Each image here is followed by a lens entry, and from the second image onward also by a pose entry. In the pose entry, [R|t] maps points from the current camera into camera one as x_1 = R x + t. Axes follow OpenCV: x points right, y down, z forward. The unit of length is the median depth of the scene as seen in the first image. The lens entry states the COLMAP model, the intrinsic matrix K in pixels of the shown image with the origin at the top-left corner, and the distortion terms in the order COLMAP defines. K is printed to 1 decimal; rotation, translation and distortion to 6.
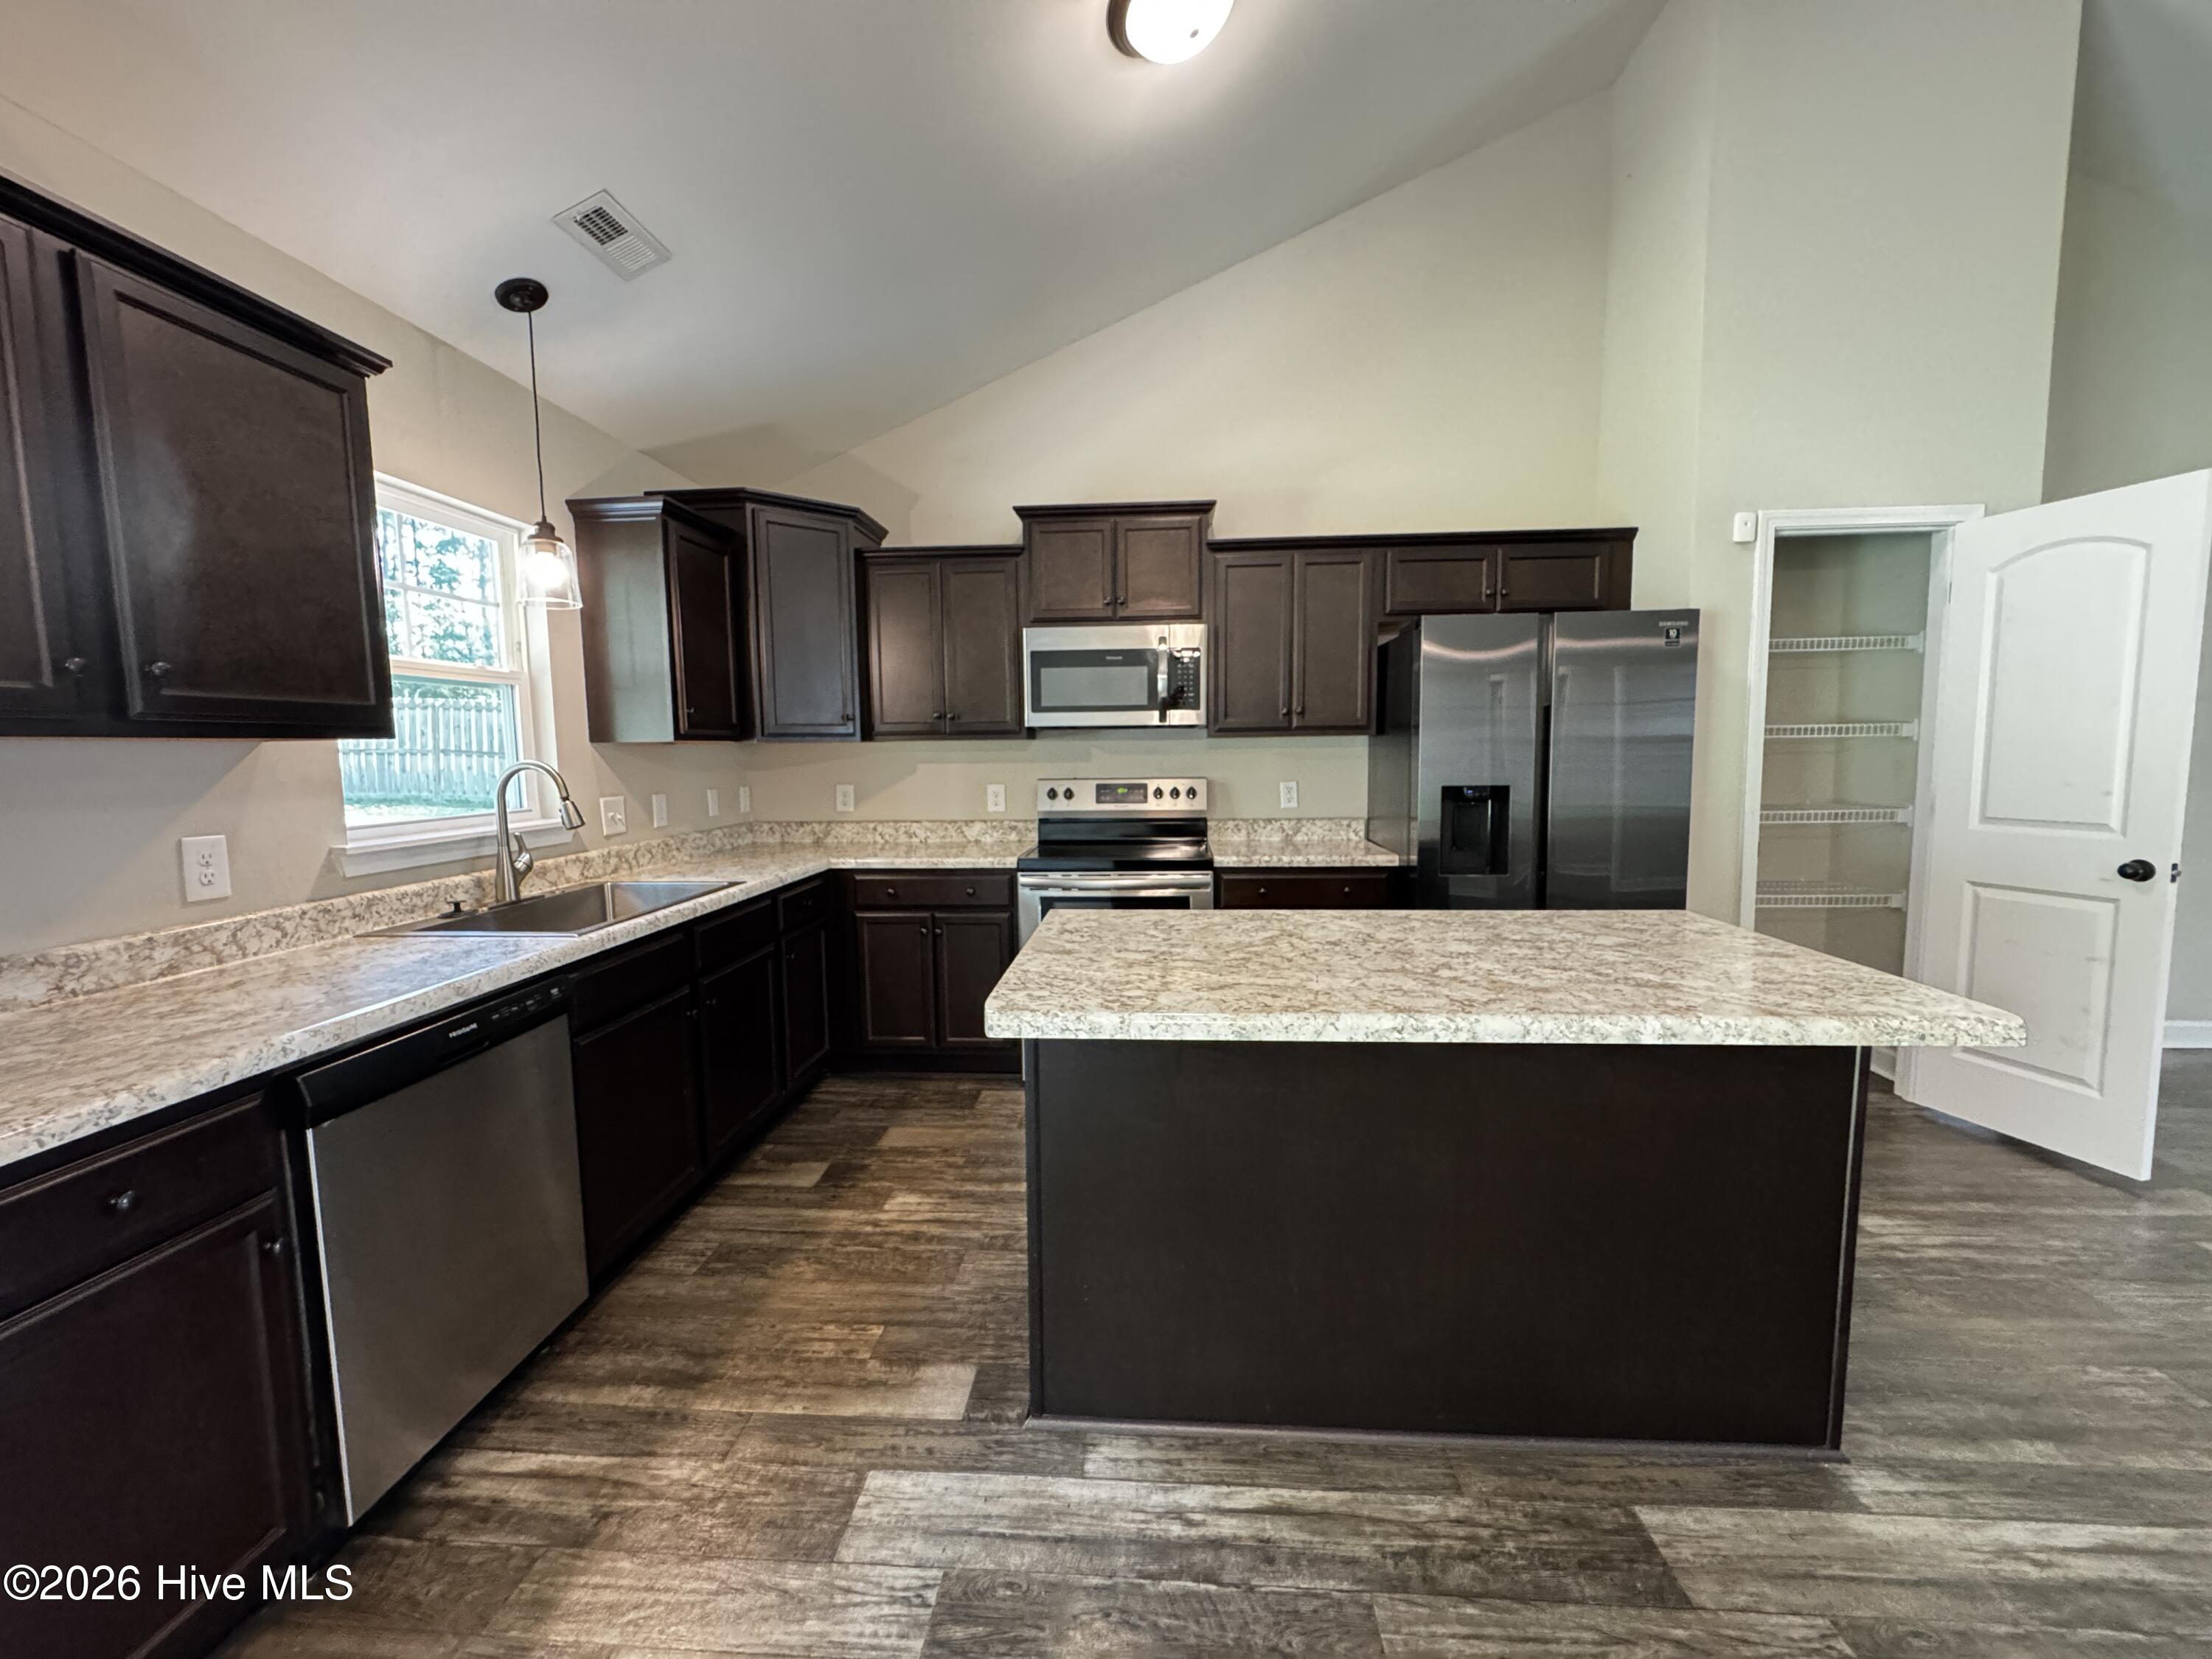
lens RADIAL K [[886.2, 0, 1106.0], [0, 886.2, 829.5], [0, 0, 1]] dist [0.001228, 0.000297]
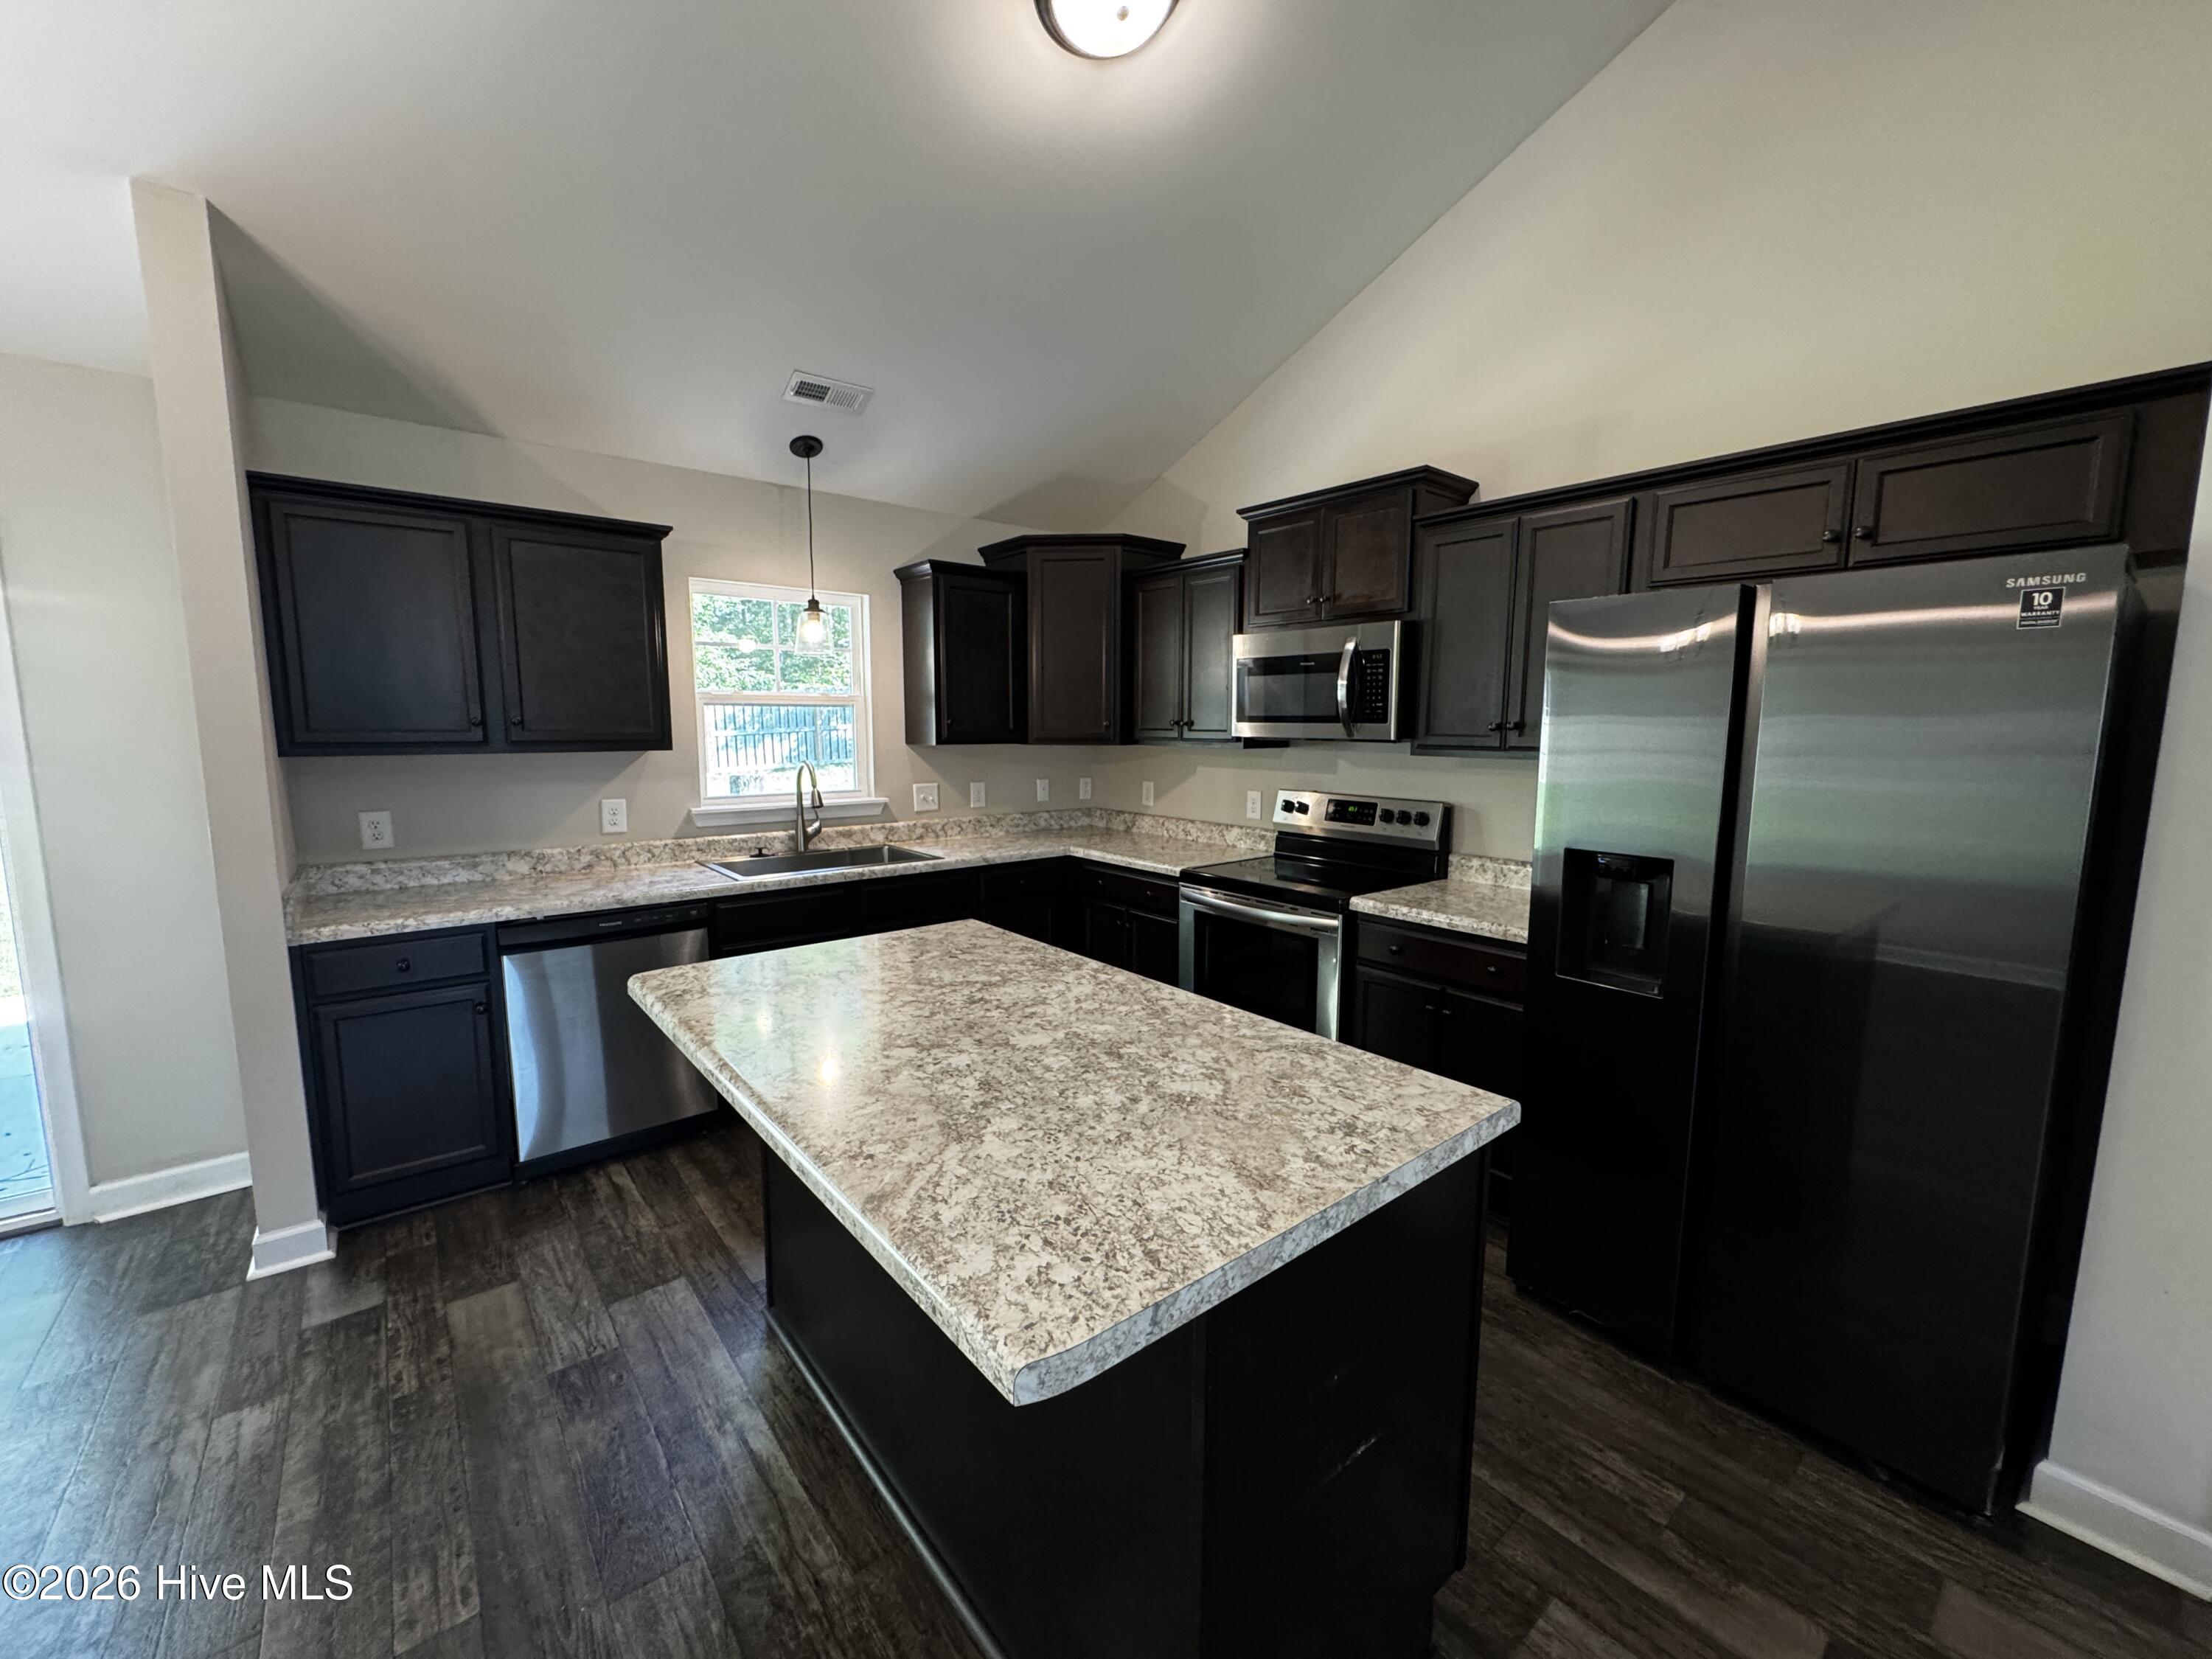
lens RADIAL K [[886.2, 0, 1106.0], [0, 886.2, 829.5], [0, 0, 1]] dist [0.001228, 0.000297]
pose [[0.685947, 0.103473, -0.720257, 0.689837], [-0.079107, 0.994575, 0.067543, -0.089582], [0.723339, 0.010646, 0.690411, 0.291677]]
